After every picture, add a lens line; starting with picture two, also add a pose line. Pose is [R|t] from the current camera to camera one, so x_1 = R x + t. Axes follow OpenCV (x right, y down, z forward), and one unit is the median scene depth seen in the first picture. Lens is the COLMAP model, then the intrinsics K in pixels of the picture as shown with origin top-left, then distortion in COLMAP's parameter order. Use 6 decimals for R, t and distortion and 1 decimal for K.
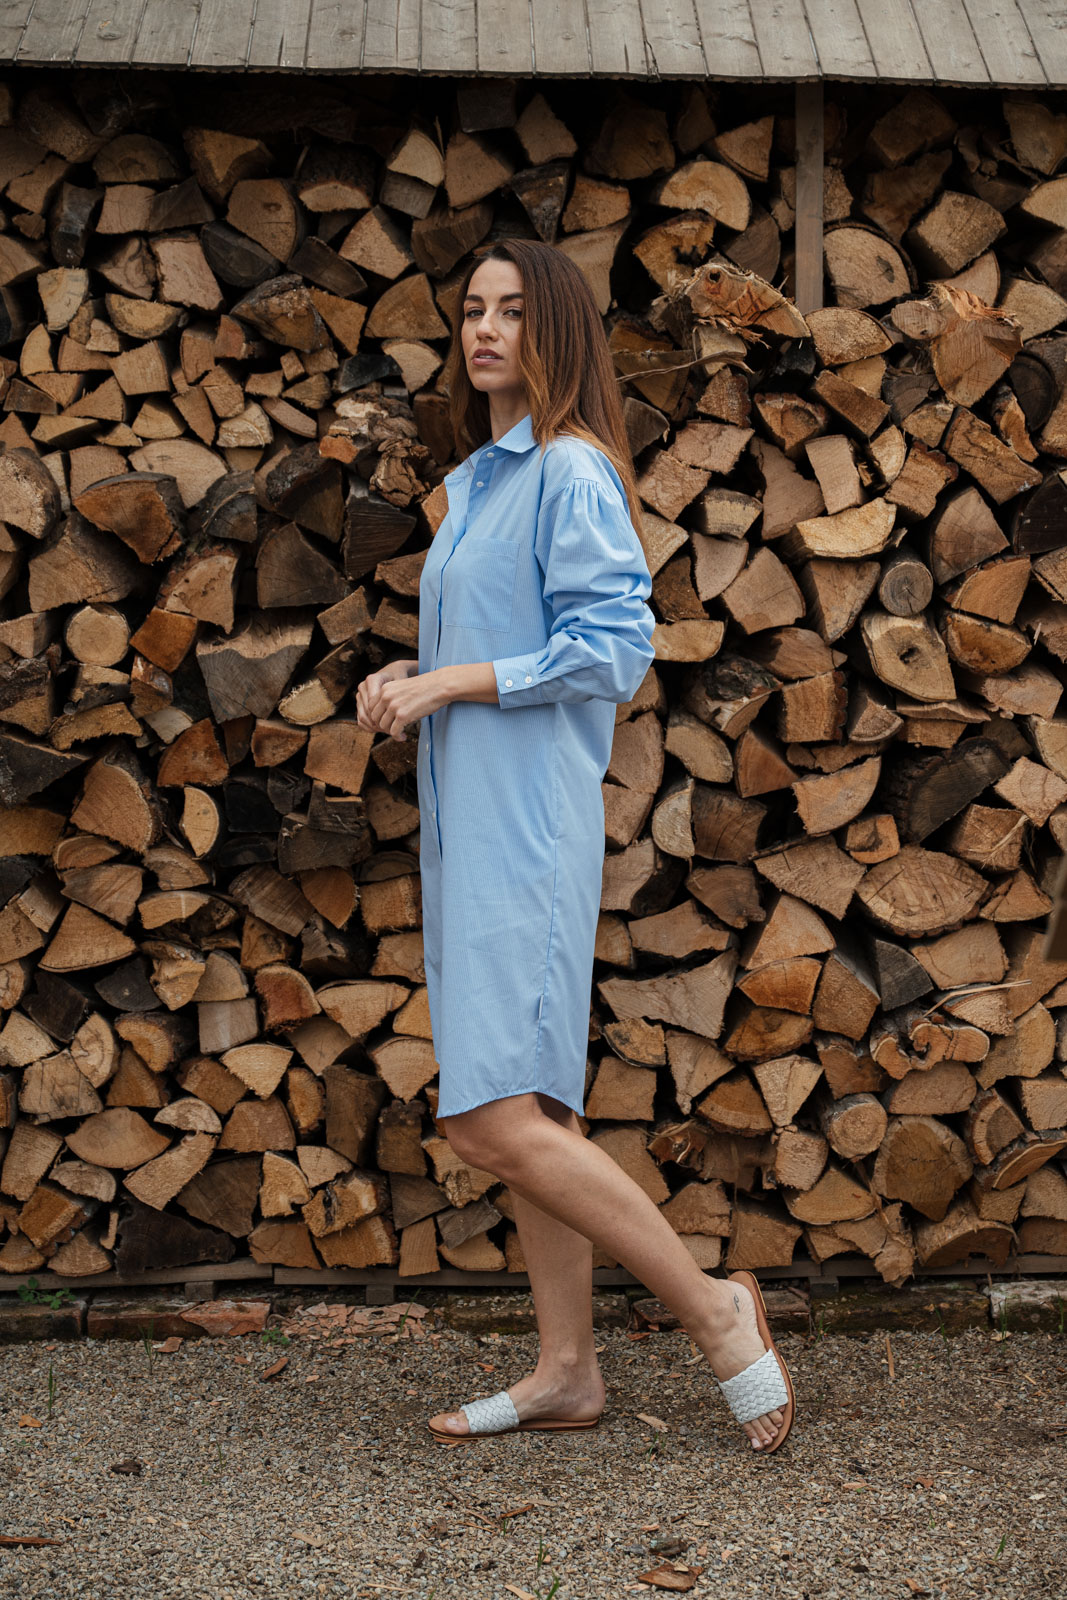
lens RADIAL K [[2622.7, 0, 532.4], [0, 2622.7, 800.5], [0, 0, 1]] dist [0.019744, 0.000000]
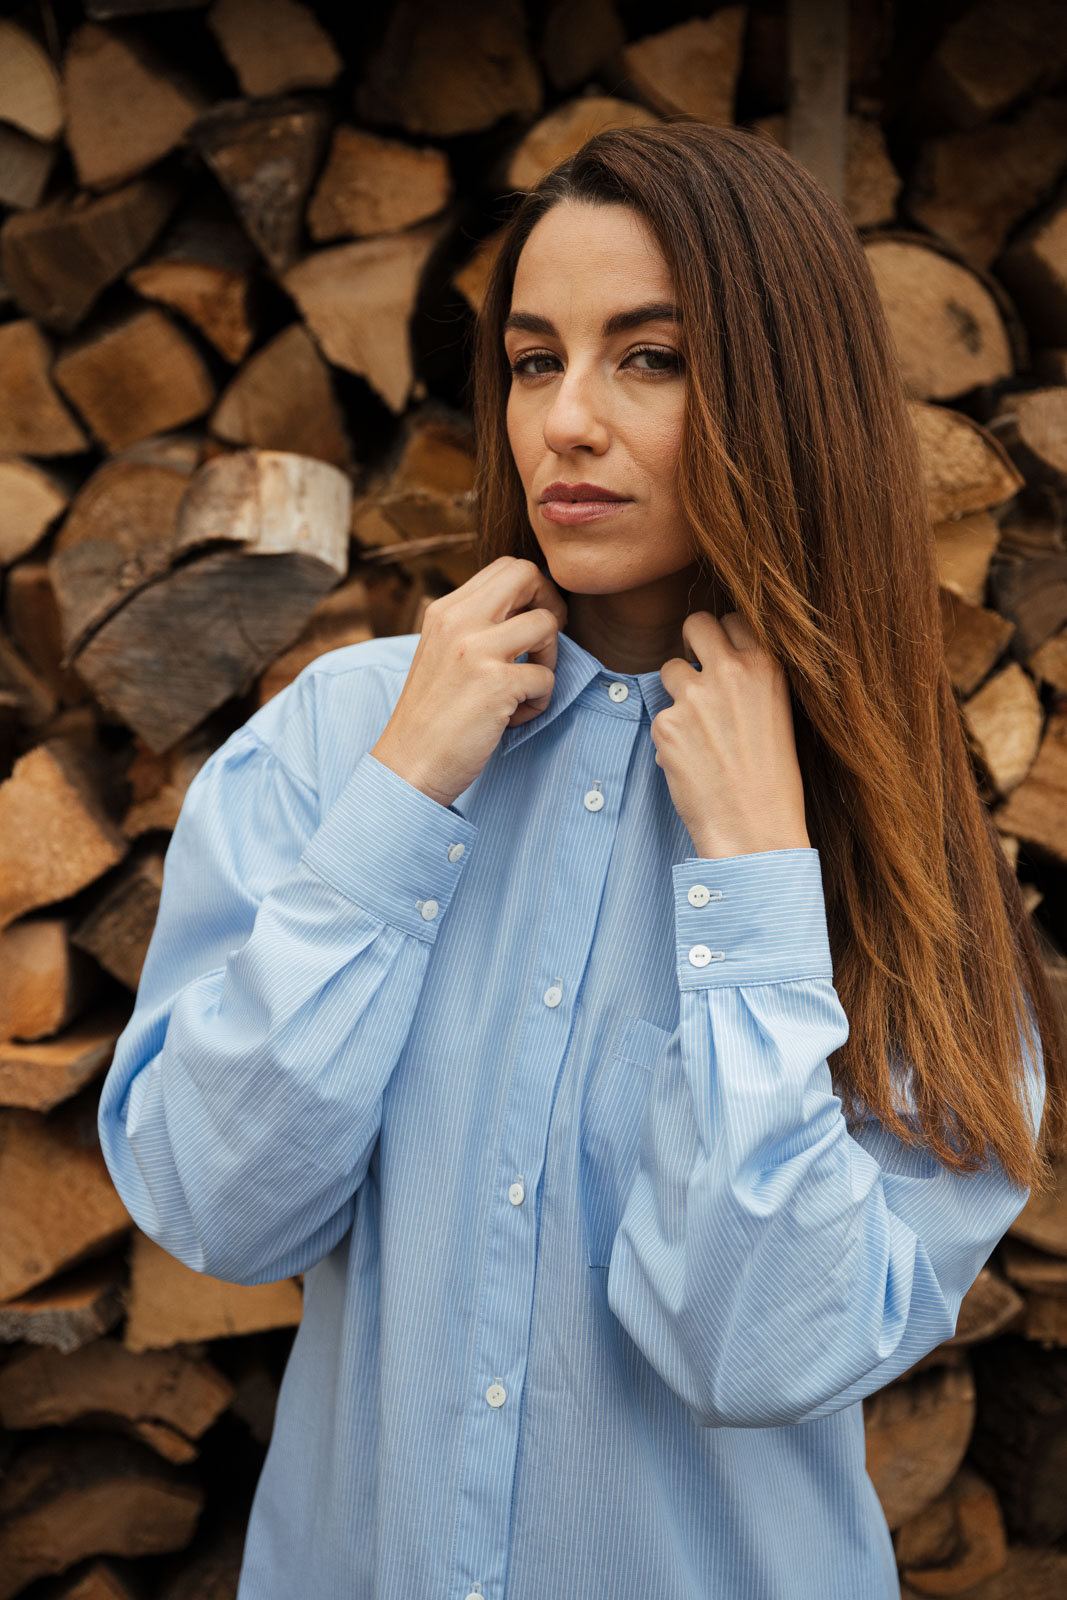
lens RADIAL K [[2123.6, 0, 535.0], [0, 2123.6, 799.1], [0, 0, 1]] dist [0.041037, 0.000000]
pose [[0.999355, 0.007505, 0.035132, 0.040265], [-0.007466, 0.999971, -0.001238, -0.112876], [-0.035140, 0.000975, 0.999382, 0.604840]]
